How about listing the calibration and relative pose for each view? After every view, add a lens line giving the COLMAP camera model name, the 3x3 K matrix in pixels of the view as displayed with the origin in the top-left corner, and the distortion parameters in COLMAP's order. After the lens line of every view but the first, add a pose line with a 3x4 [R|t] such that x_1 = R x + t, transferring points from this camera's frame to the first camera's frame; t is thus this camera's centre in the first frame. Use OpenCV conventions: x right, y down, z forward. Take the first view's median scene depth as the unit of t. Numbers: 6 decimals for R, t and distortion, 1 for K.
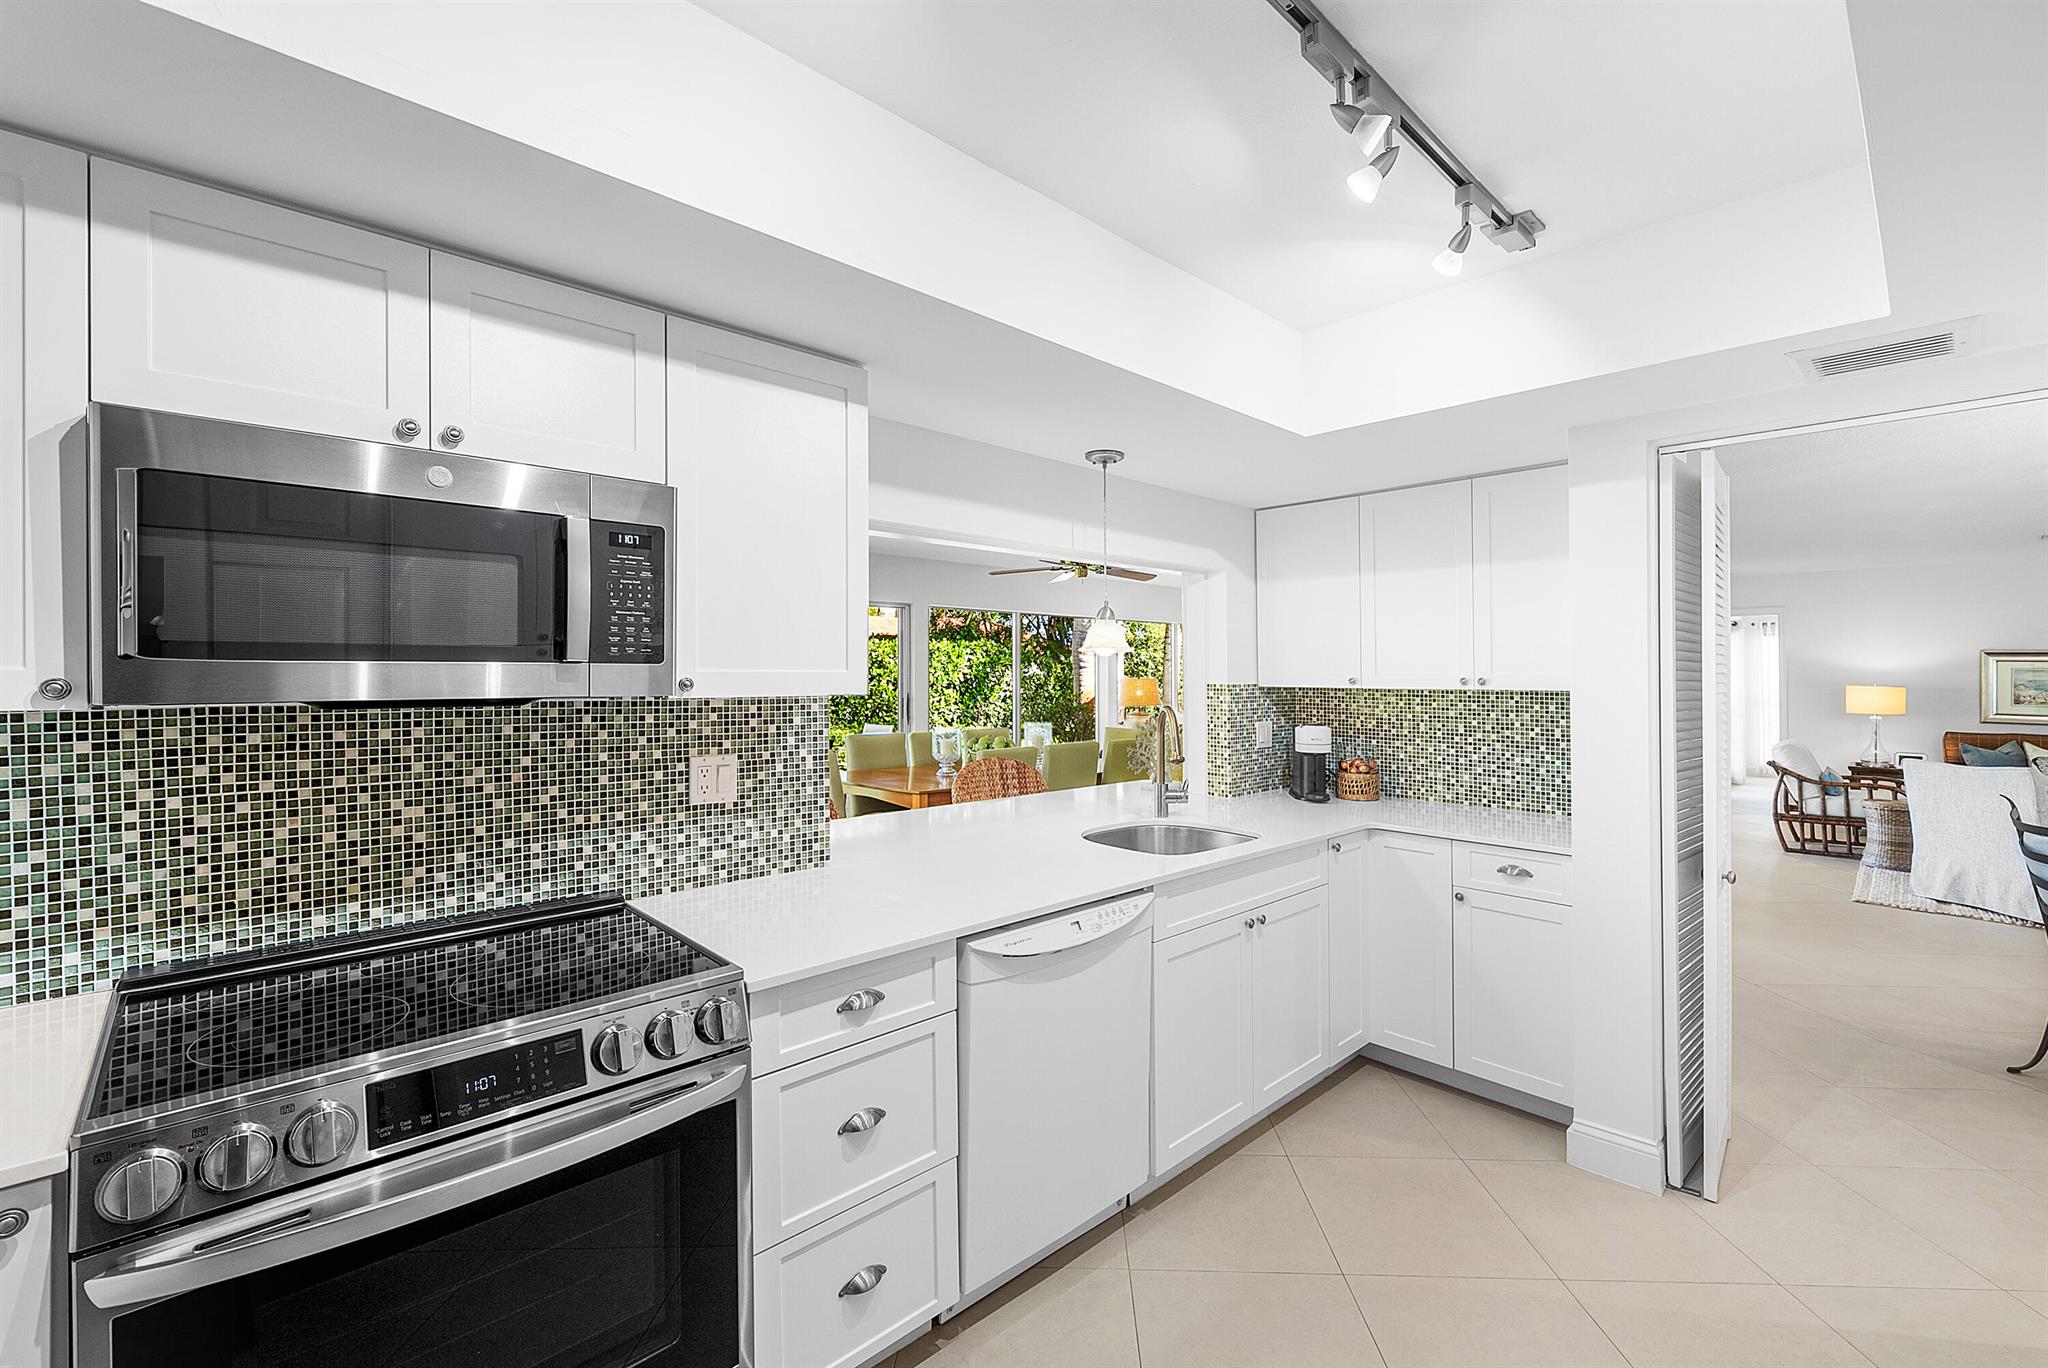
lens RADIAL K [[847.5, 0, 1035.3], [0, 847.5, 650.7], [0, 0, 1]] dist [0.001040, -0.001789]
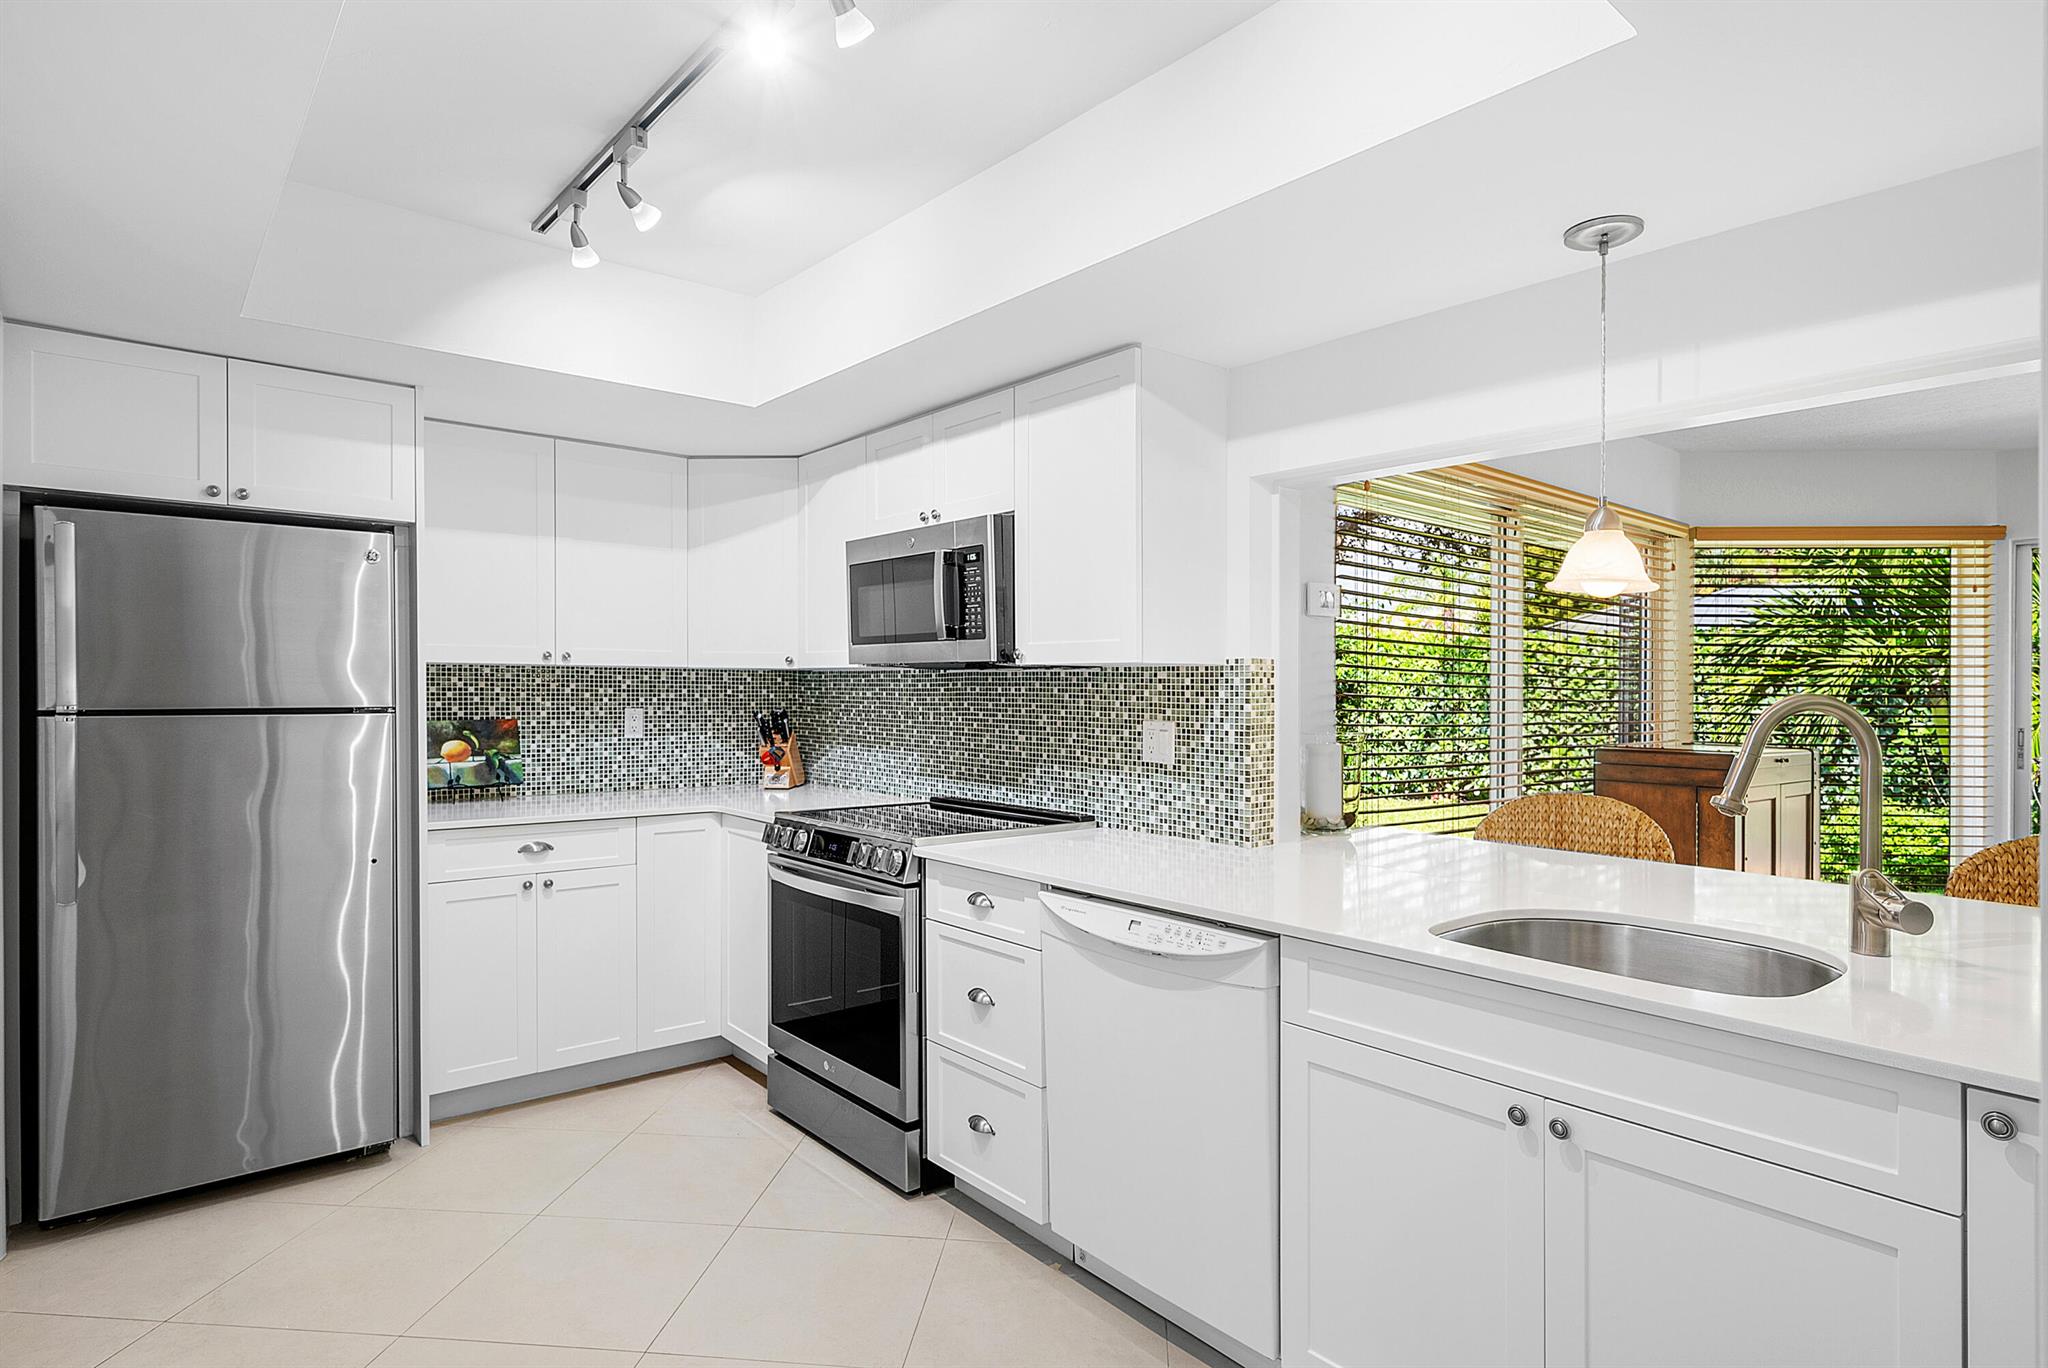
lens RADIAL K [[1077.2, 0, 1031.6], [0, 1077.2, 683.1], [0, 0, 1]] dist [-0.004516, -0.000321]
pose [[-0.043661, -0.010436, -0.998992, 1.180304], [0.013786, 0.999844, -0.011048, 0.095329], [0.998951, -0.014255, -0.043510, 0.984091]]
